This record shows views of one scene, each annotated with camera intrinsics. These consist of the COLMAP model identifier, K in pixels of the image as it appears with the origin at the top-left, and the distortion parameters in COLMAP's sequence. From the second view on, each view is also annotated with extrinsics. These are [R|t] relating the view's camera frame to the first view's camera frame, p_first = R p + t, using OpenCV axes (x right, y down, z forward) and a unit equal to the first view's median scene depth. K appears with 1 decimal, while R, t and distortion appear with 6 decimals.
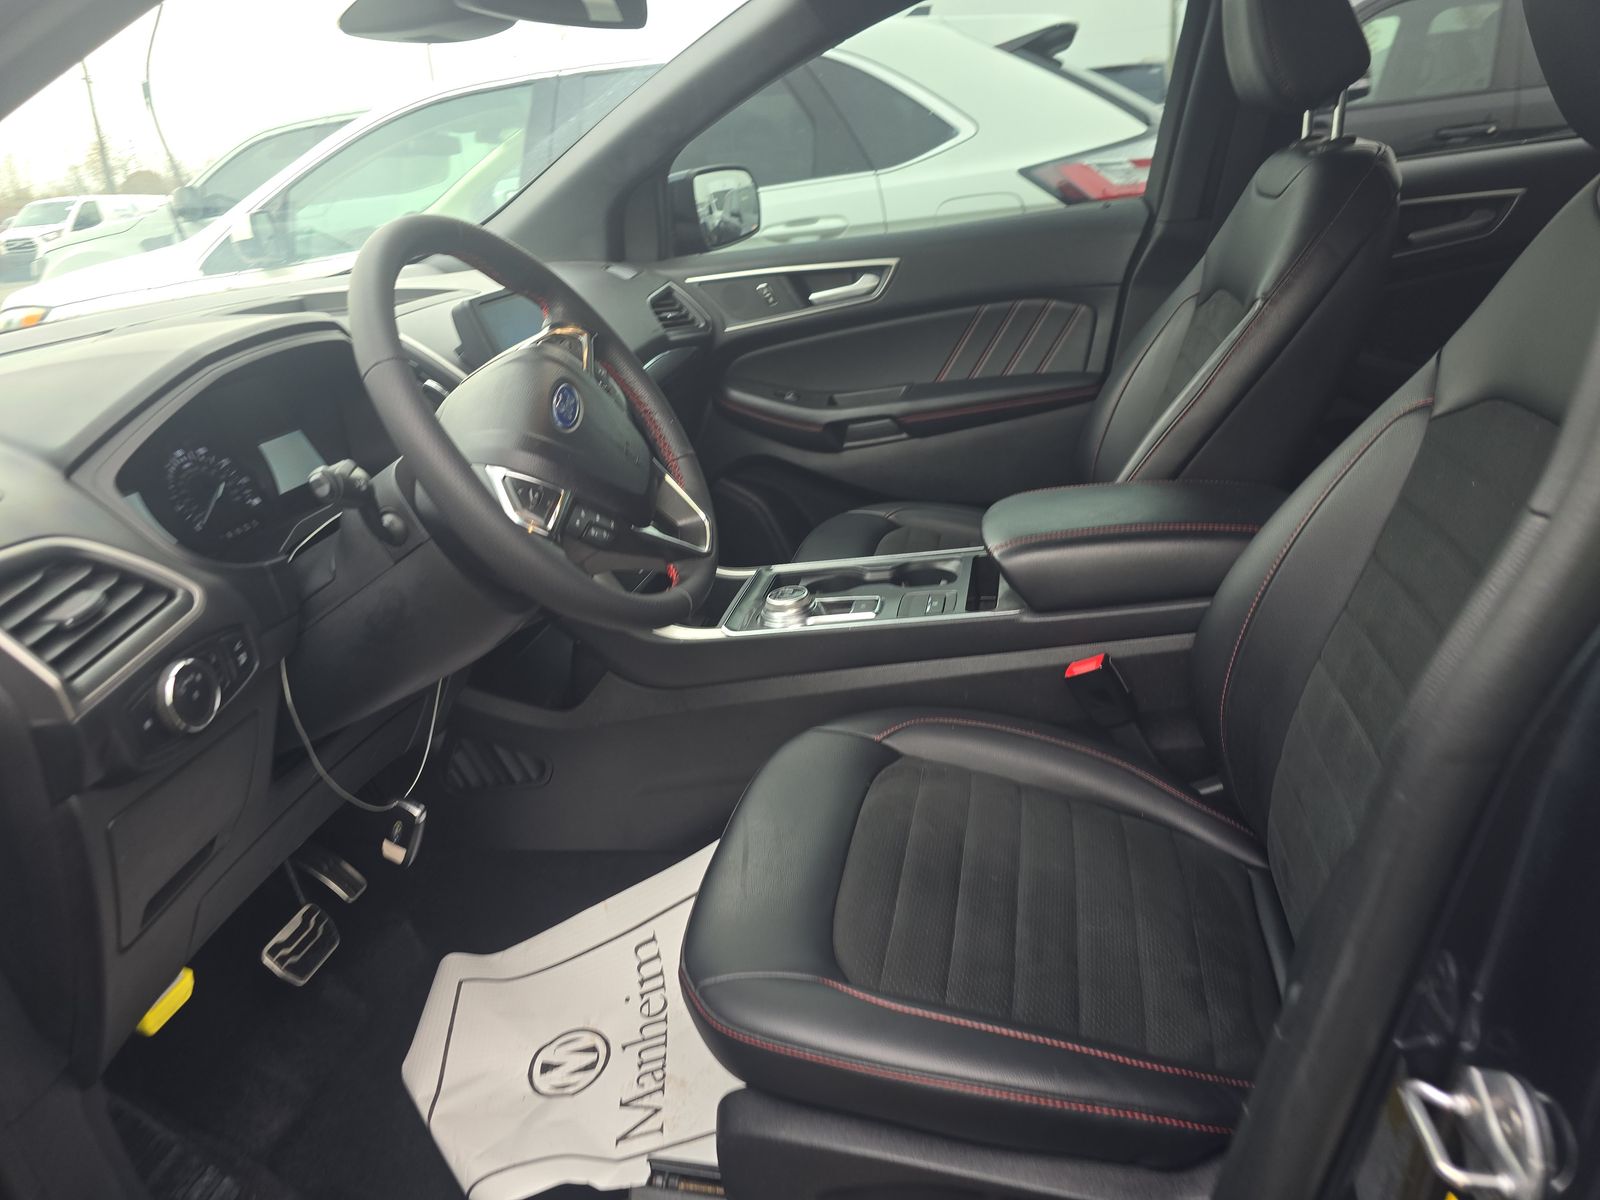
lens RADIAL K [[1103.4, 0, 793.5], [0, 1103.4, 598.6], [0, 0, 1]] dist [0.056374, -0.044261]
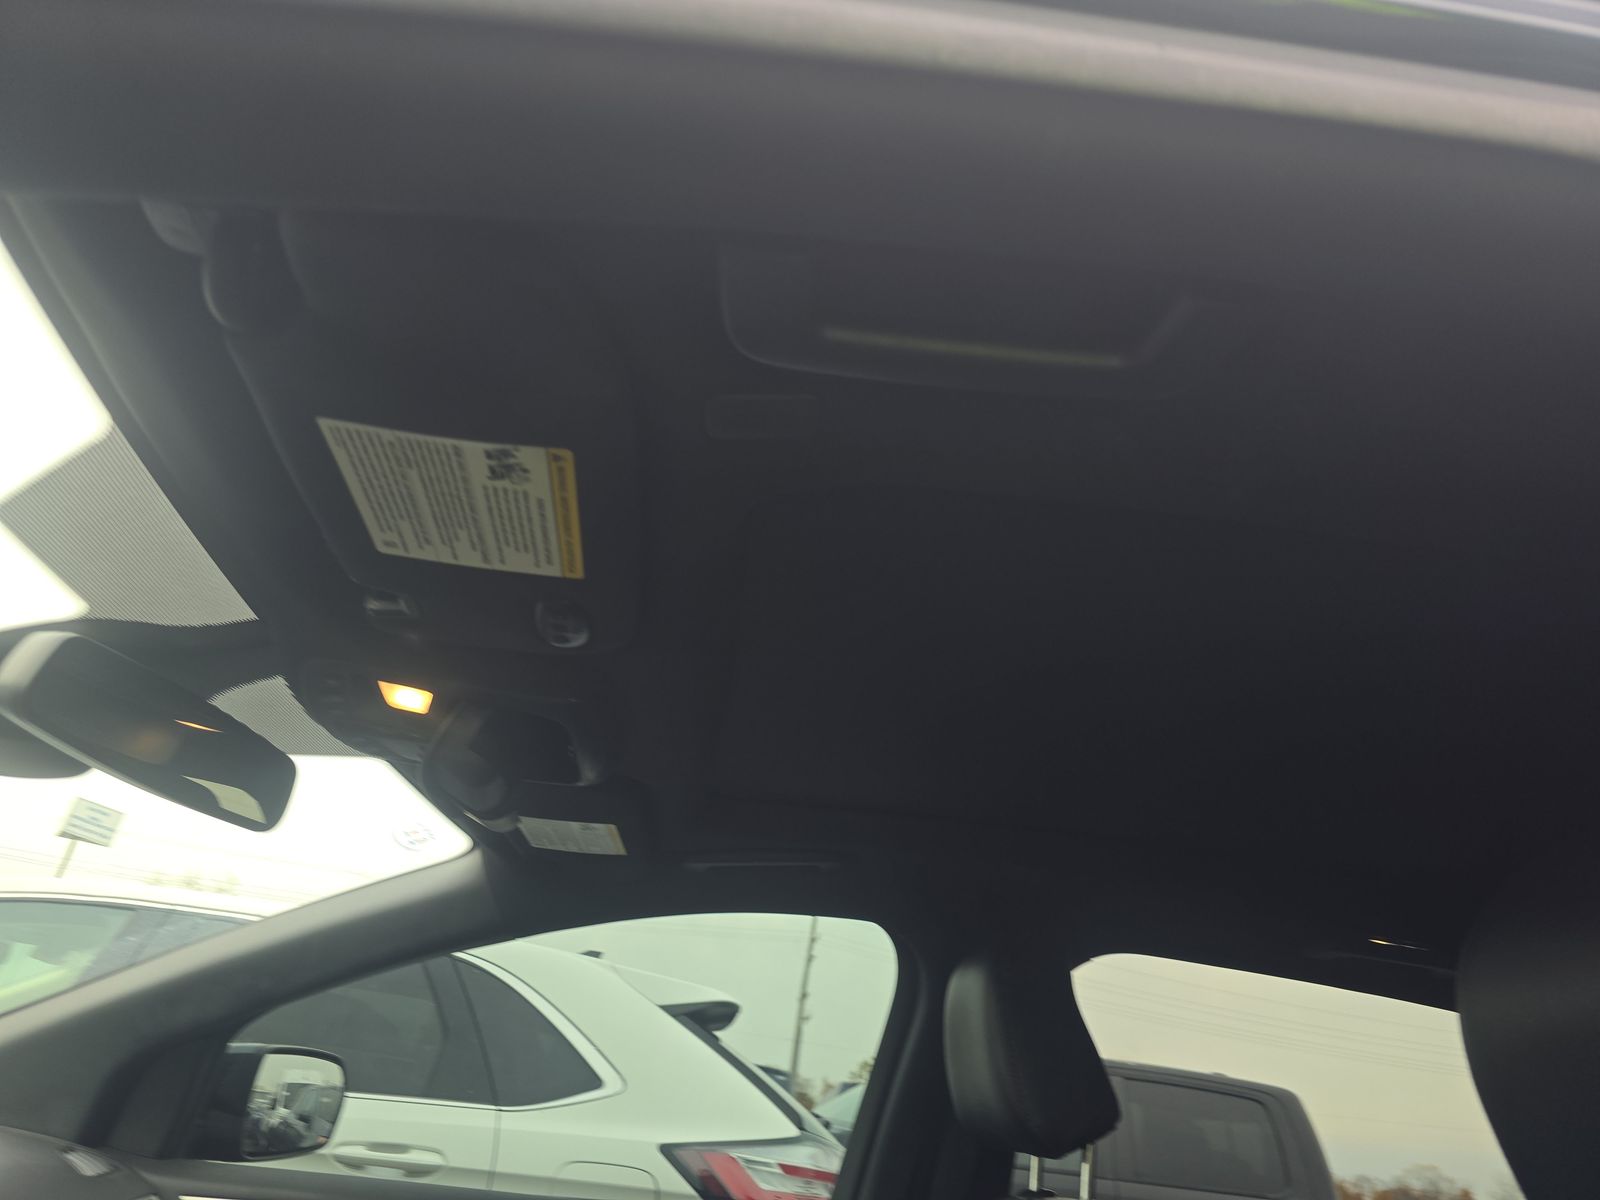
lens RADIAL K [[1103.4, 0, 793.5], [0, 1103.4, 598.6], [0, 0, 1]] dist [0.056374, -0.044261]
pose [[0.929640, 0.323915, 0.175636, 0.009581], [-0.094377, 0.670084, -0.736261, -0.044522], [-0.356177, 0.667882, 0.653508, 0.123691]]
